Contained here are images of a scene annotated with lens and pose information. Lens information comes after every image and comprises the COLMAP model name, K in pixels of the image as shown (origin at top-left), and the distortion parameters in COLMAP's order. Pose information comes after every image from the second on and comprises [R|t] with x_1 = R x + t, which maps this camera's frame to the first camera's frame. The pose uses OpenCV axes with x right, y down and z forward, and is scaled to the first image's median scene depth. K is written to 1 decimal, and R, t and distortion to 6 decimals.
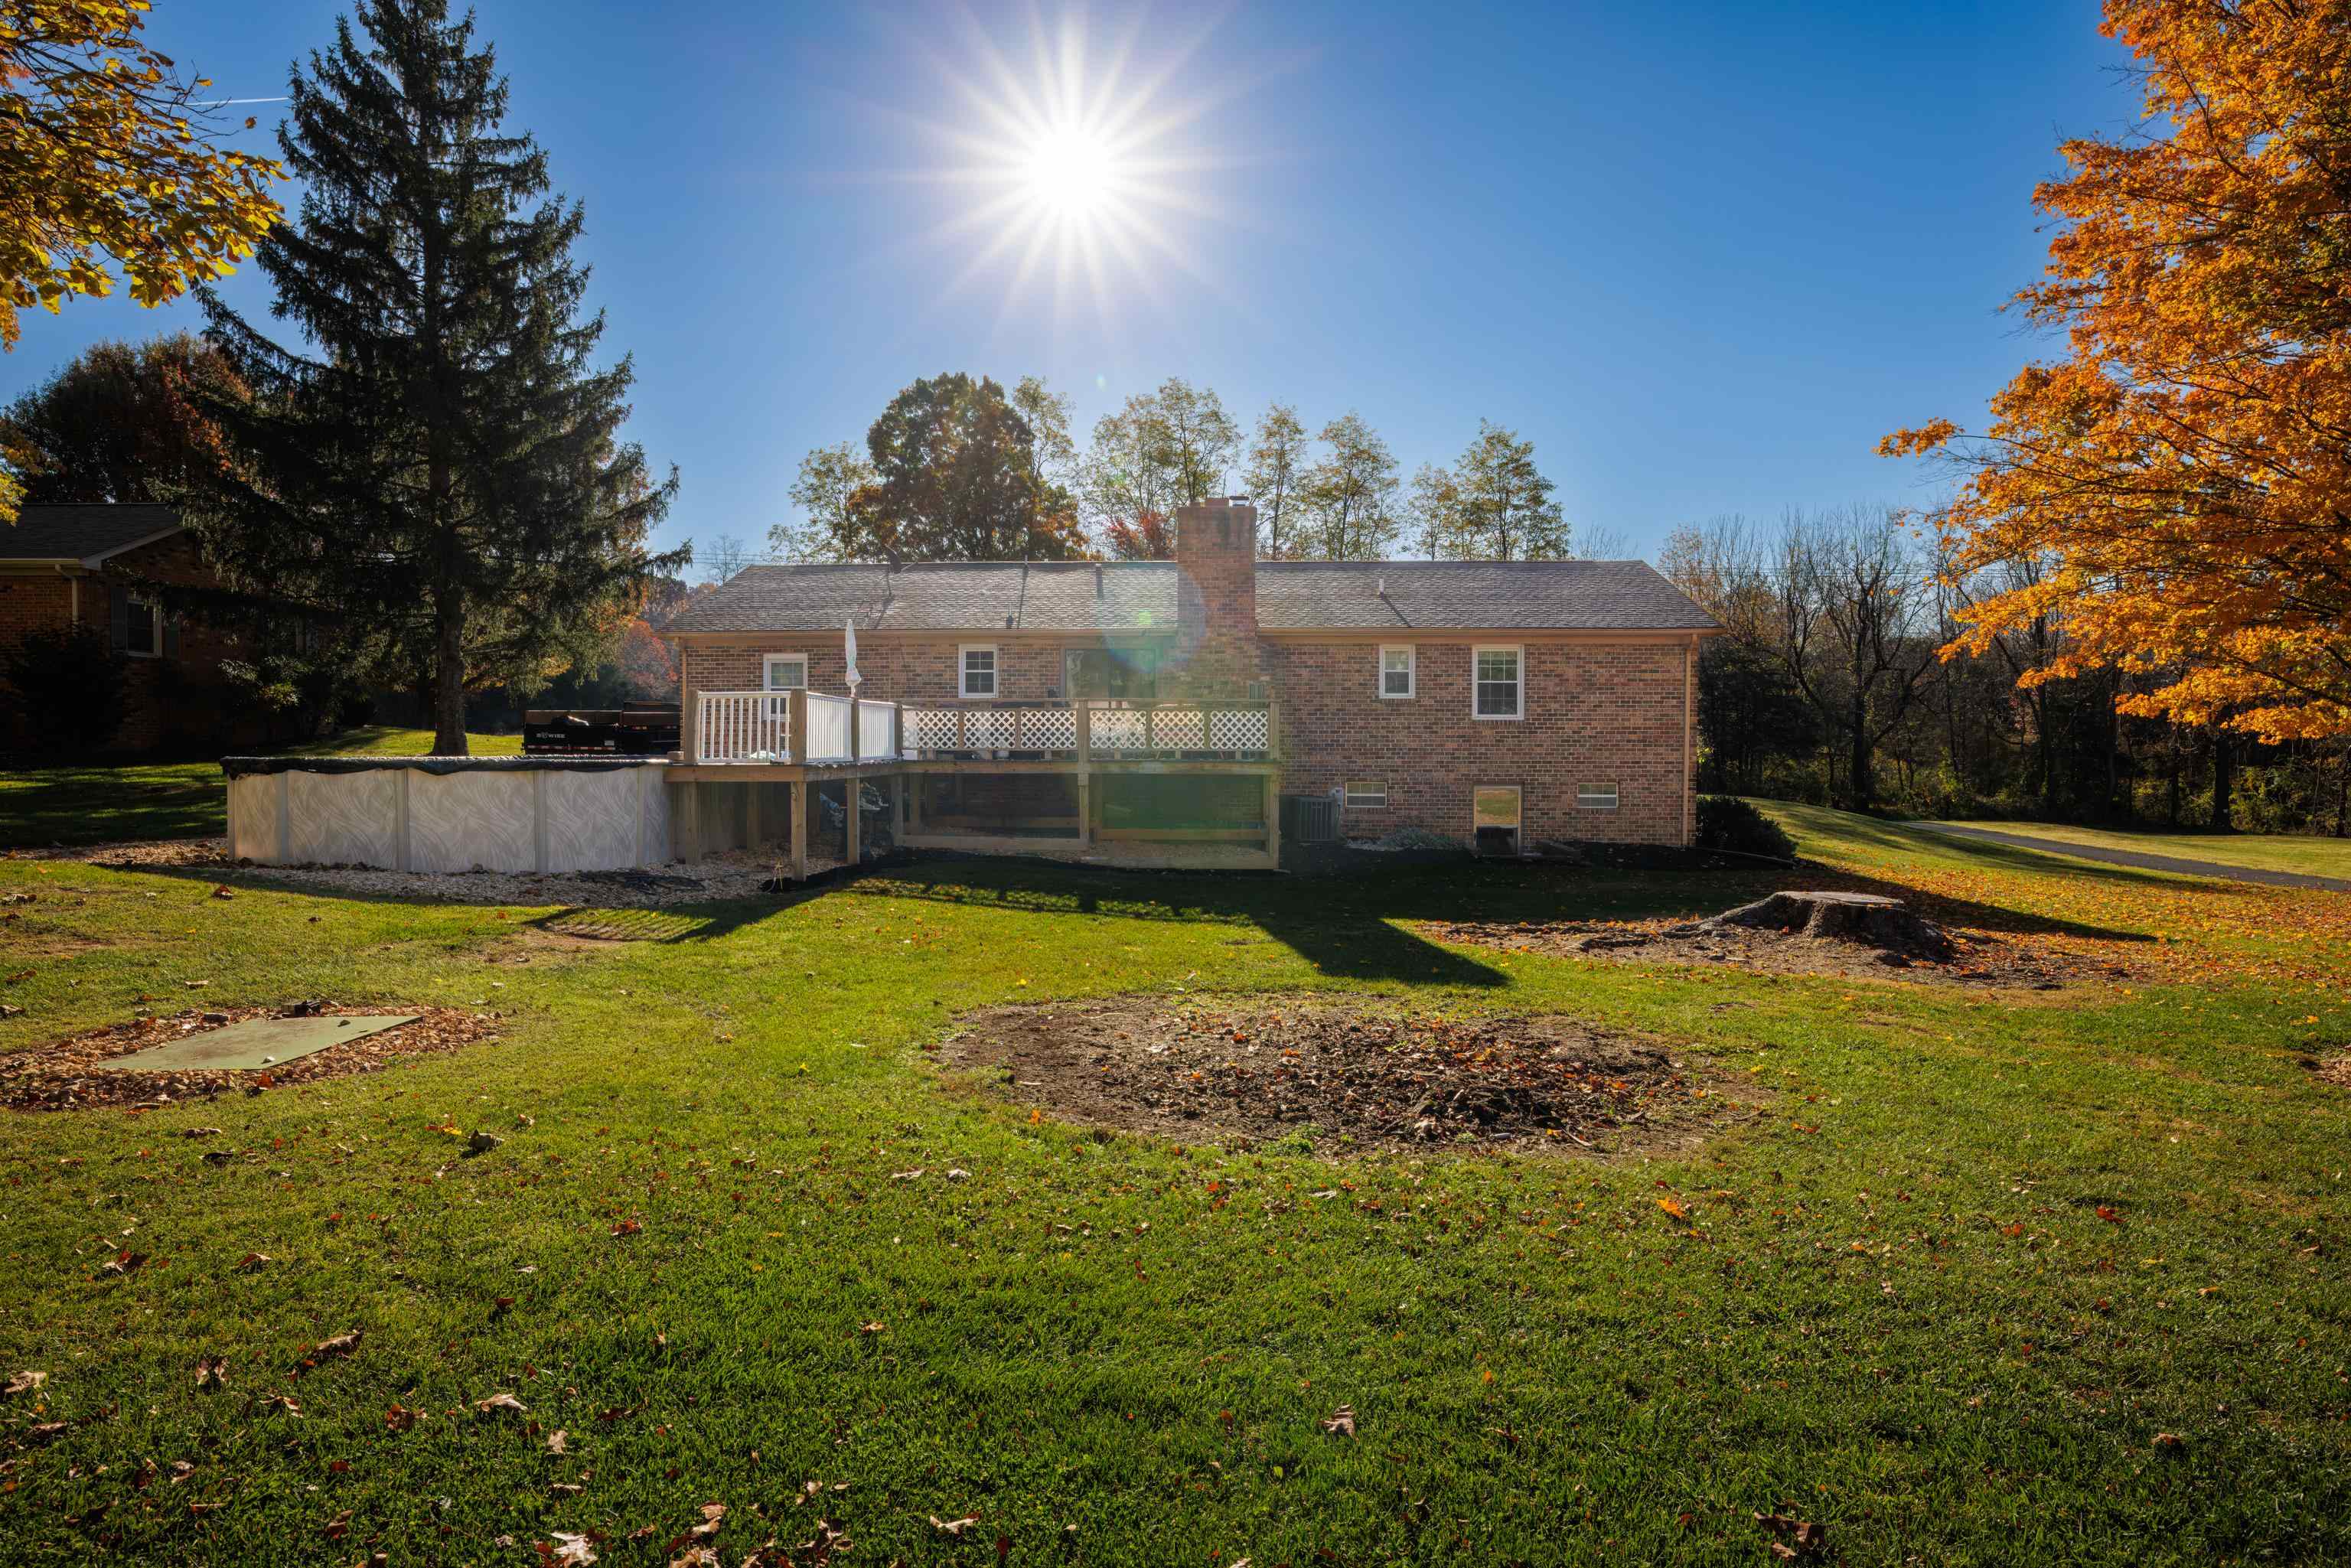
lens RADIAL K [[1256.2, 0, 1175.5], [0, 1256.2, 784.0], [0, 0, 1]] dist [-0.020645, 0.000596]
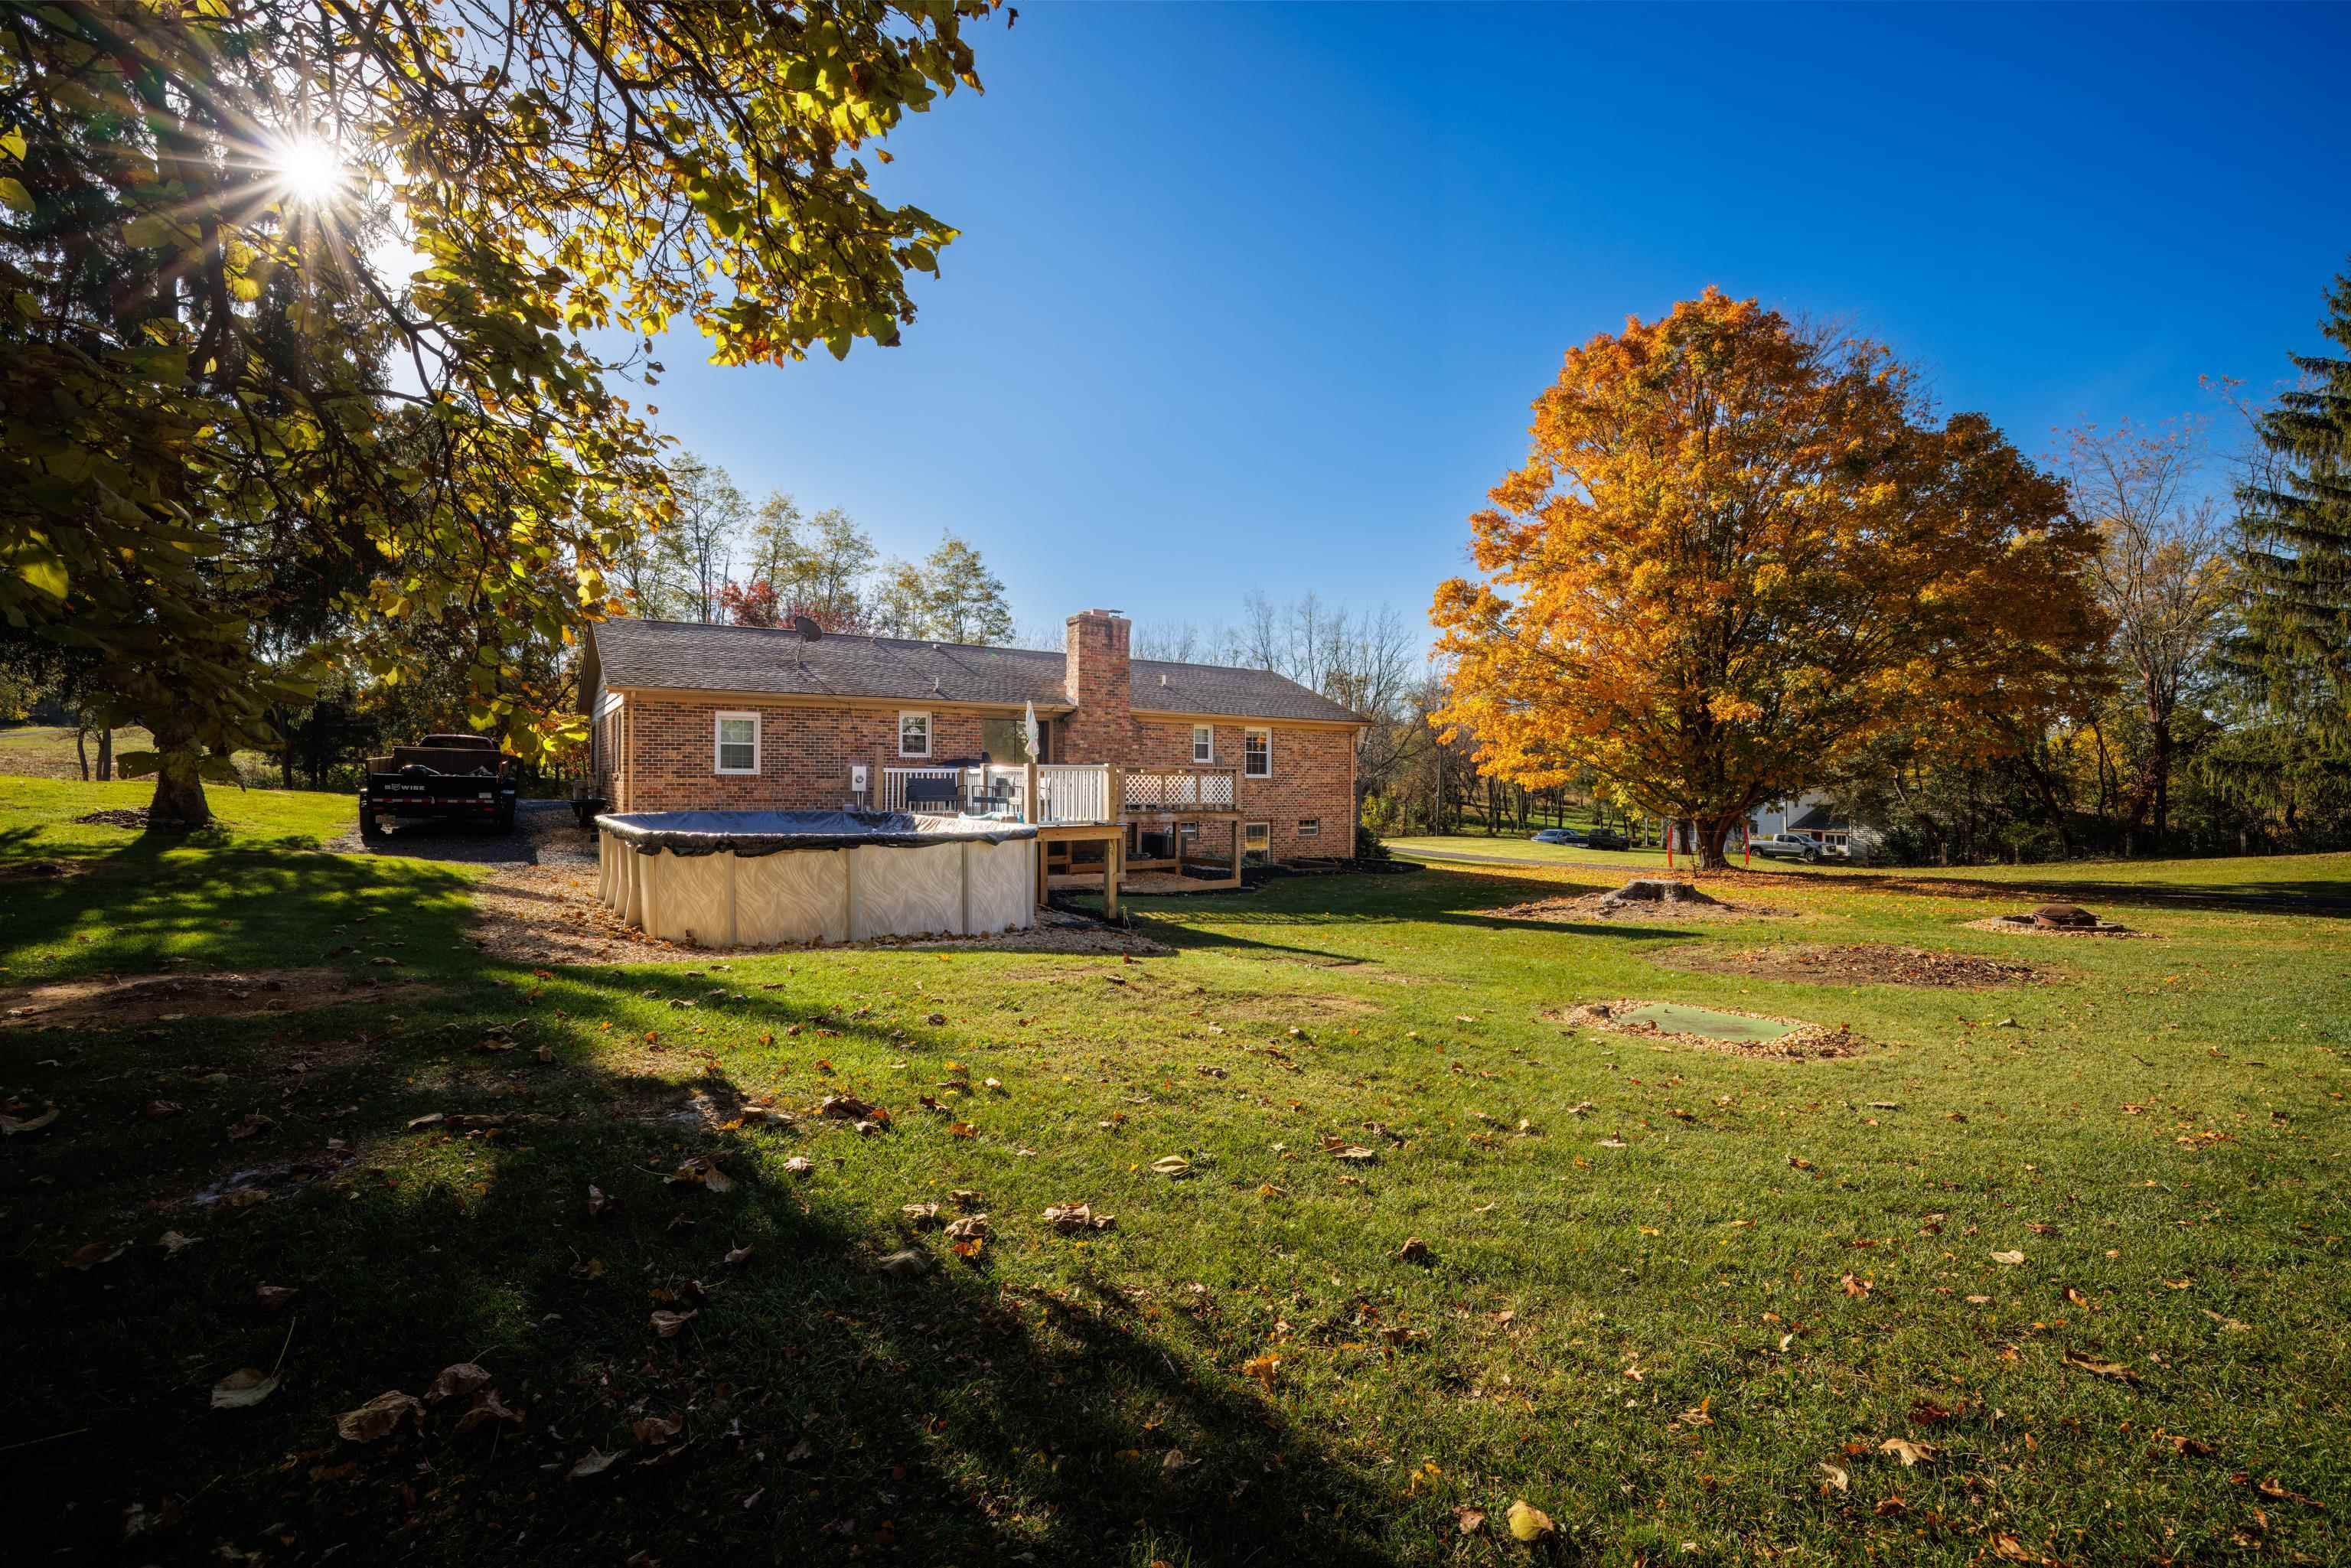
lens RADIAL K [[1027.7, 0, 1175.5], [0, 1027.7, 784.0], [0, 0, 1]] dist [-0.048708, 0.023883]
pose [[0.794884, 0.000153, 0.606761, -0.539273], [0.013602, 0.999744, -0.018070, -0.022881], [-0.606609, 0.022616, 0.794679, 0.095494]]
